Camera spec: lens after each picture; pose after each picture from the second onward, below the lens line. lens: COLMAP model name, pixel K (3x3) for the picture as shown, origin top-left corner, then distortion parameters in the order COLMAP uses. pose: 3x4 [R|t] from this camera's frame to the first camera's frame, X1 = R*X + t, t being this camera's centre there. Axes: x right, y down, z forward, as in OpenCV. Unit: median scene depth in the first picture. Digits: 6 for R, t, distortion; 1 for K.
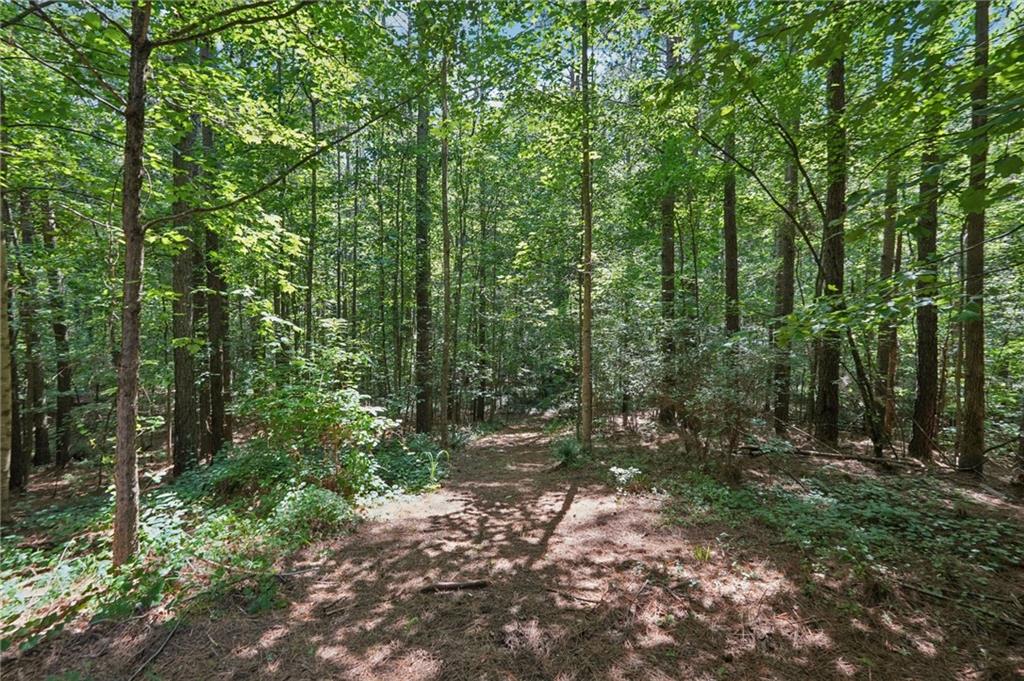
lens RADIAL K [[415.7, 0, 495.4], [0, 415.7, 333.9], [0, 0, 1]] dist [-0.005494, -0.001049]
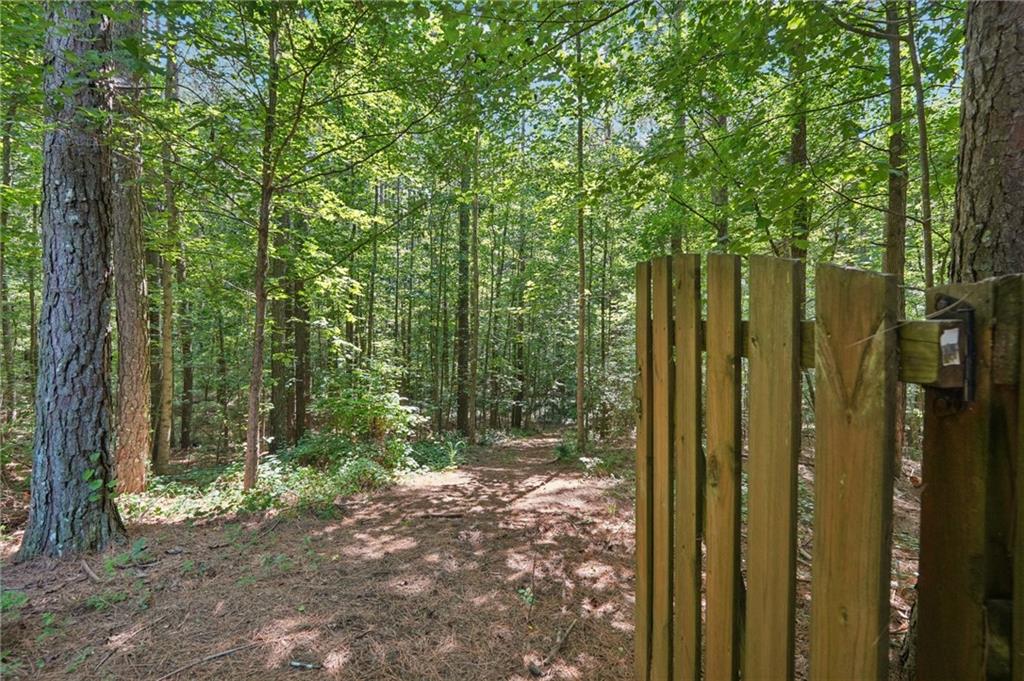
lens RADIAL K [[415.7, 0, 514.0], [0, 415.7, 341.4], [0, 0, 1]] dist [-0.005494, -0.001049]
pose [[0.993578, 0.013201, -0.112374, 0.212928], [-0.014735, 0.999809, -0.012835, -0.027018], [0.112183, 0.014408, 0.993583, -0.342790]]
